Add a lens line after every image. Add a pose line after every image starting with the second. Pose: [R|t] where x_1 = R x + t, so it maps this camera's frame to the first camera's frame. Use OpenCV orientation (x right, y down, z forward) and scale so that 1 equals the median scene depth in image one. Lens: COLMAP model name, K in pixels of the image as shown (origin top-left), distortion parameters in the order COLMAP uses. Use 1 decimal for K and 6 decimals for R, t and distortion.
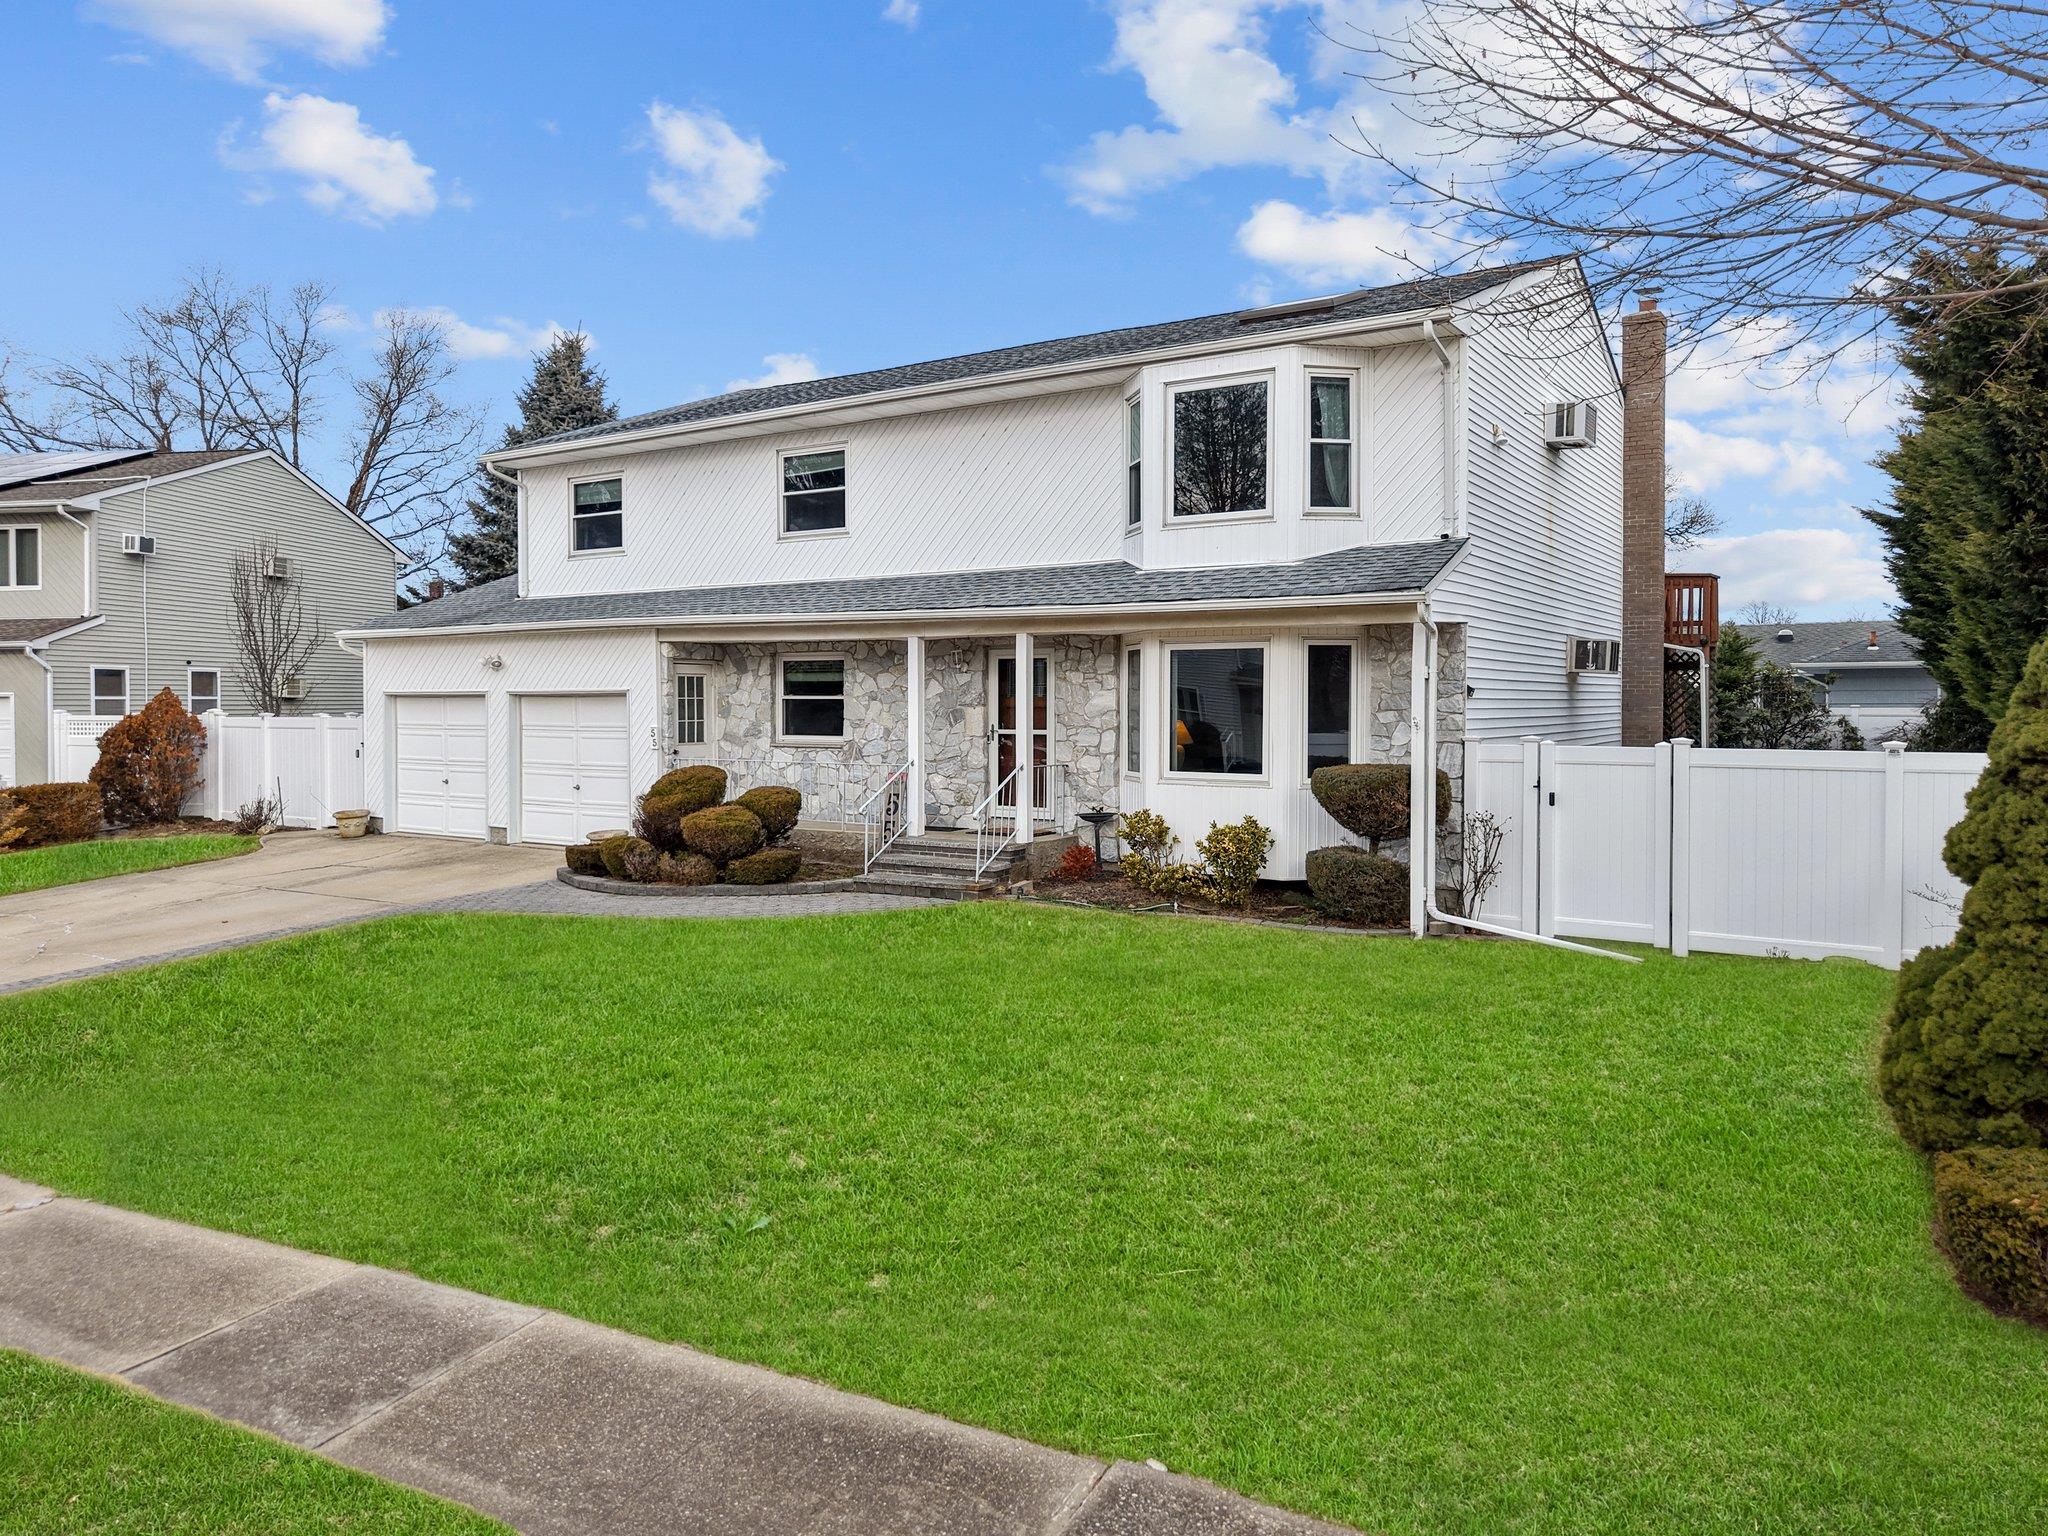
lens RADIAL K [[1409.8, 0, 1021.2], [0, 1409.8, 757.4], [0, 0, 1]] dist [0.022359, -0.017244]
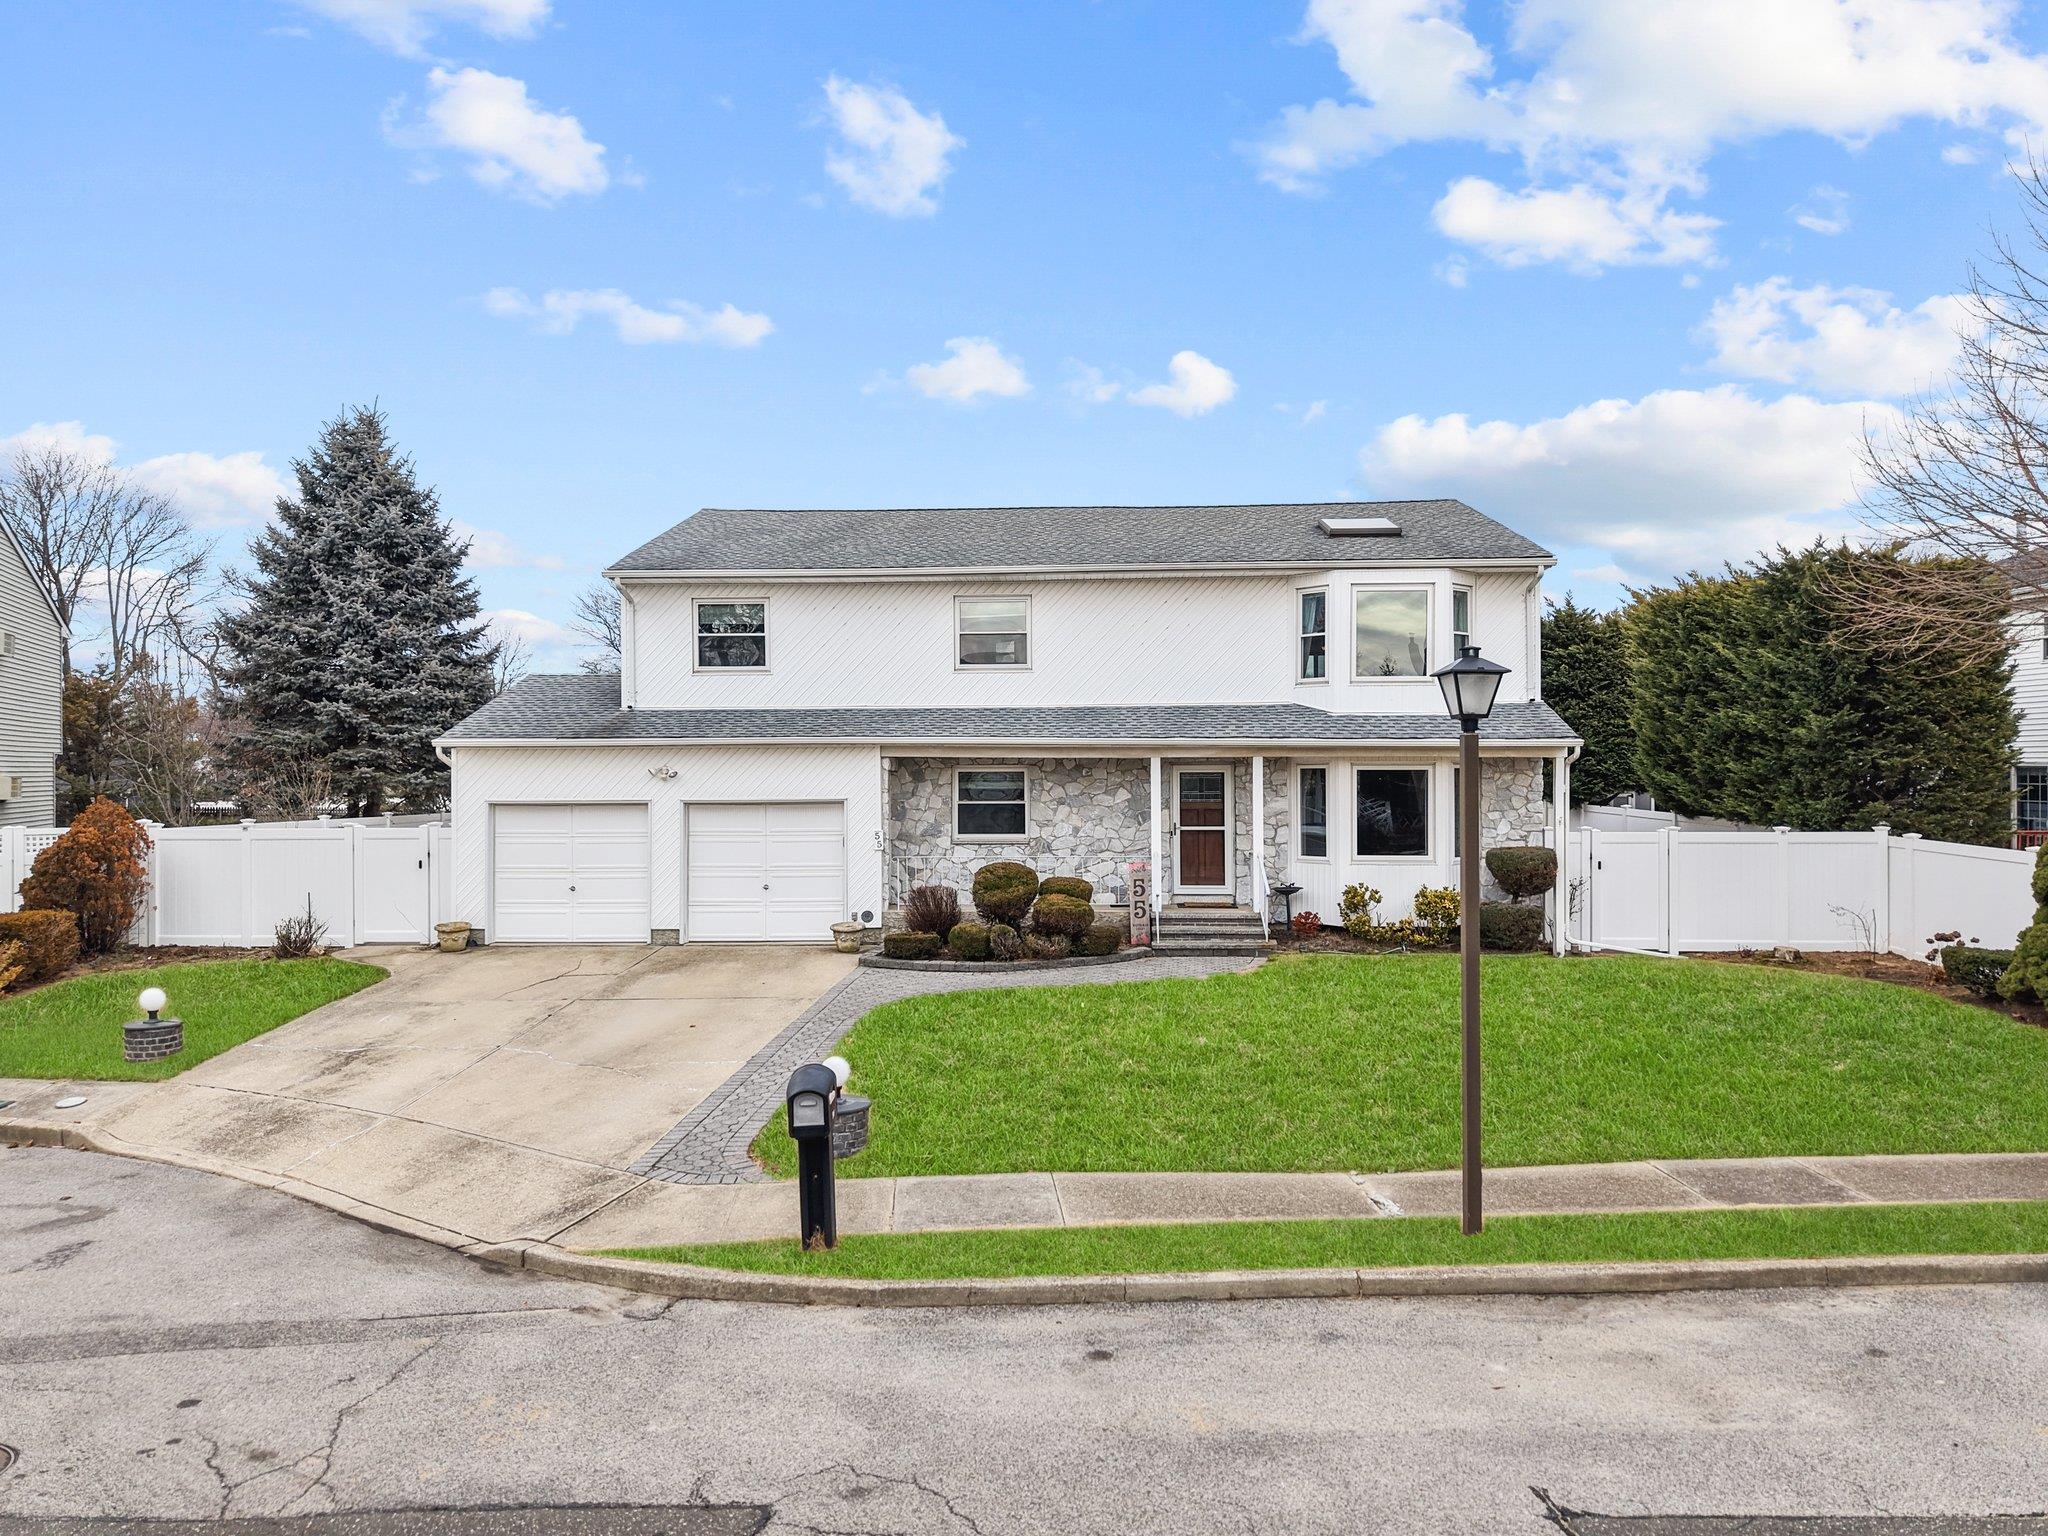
lens RADIAL K [[1409.8, 0, 1026.8], [0, 1409.8, 773.8], [0, 0, 1]] dist [0.022359, -0.017244]
pose [[0.860739, -0.006704, 0.509003, -0.746905], [0.024603, 0.999293, -0.028443, -0.032722], [-0.508452, 0.037005, 0.860295, -0.048669]]
